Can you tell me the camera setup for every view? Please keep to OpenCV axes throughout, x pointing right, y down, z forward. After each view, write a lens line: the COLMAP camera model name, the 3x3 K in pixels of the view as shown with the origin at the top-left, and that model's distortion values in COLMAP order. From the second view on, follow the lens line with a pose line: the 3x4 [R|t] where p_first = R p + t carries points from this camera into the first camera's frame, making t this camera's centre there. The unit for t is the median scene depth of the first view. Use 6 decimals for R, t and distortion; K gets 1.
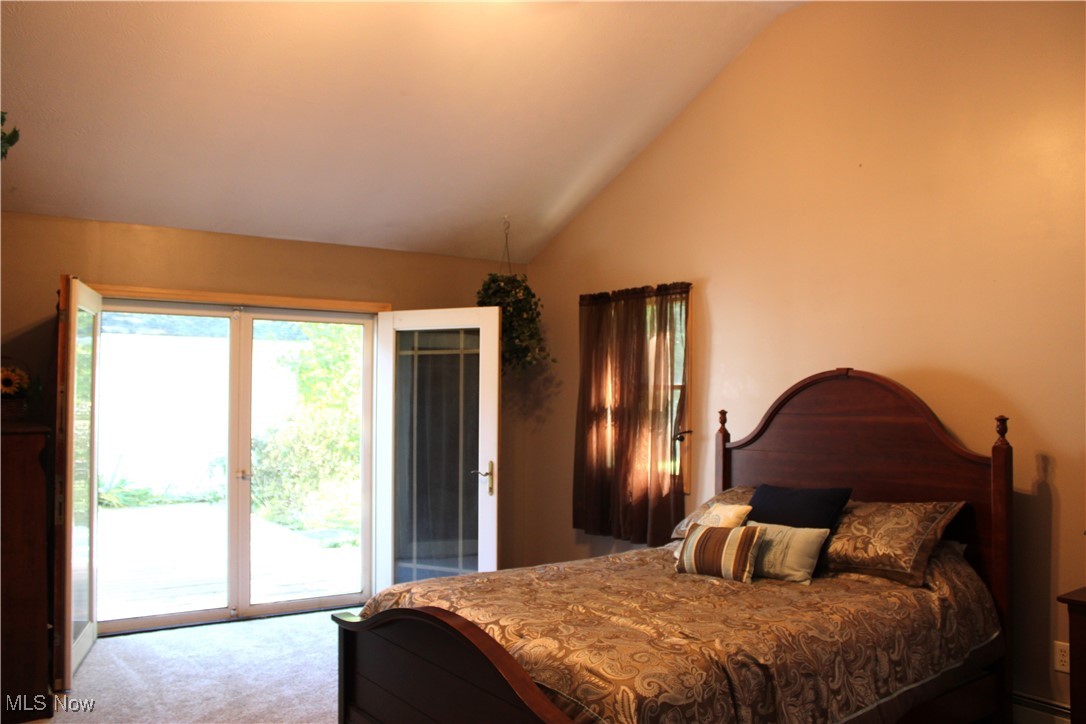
lens RADIAL K [[891.8, 0, 538.5], [0, 891.8, 364.2], [0, 0, 1]] dist [-0.170375, 0.147326]
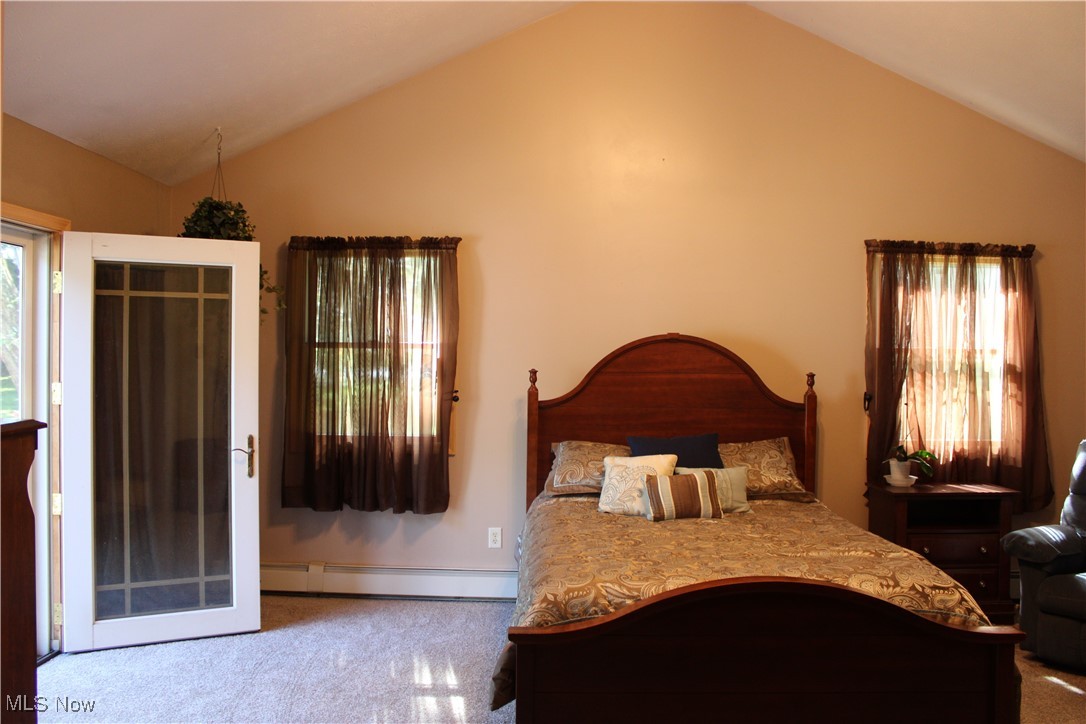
lens RADIAL K [[891.8, 0, 538.5], [0, 891.8, 364.2], [0, 0, 1]] dist [-0.170375, 0.147326]
pose [[0.593658, -0.005041, 0.804701, -0.548844], [-0.035227, 0.998859, 0.032246, 0.010874], [-0.803946, -0.047491, 0.592803, 0.336803]]
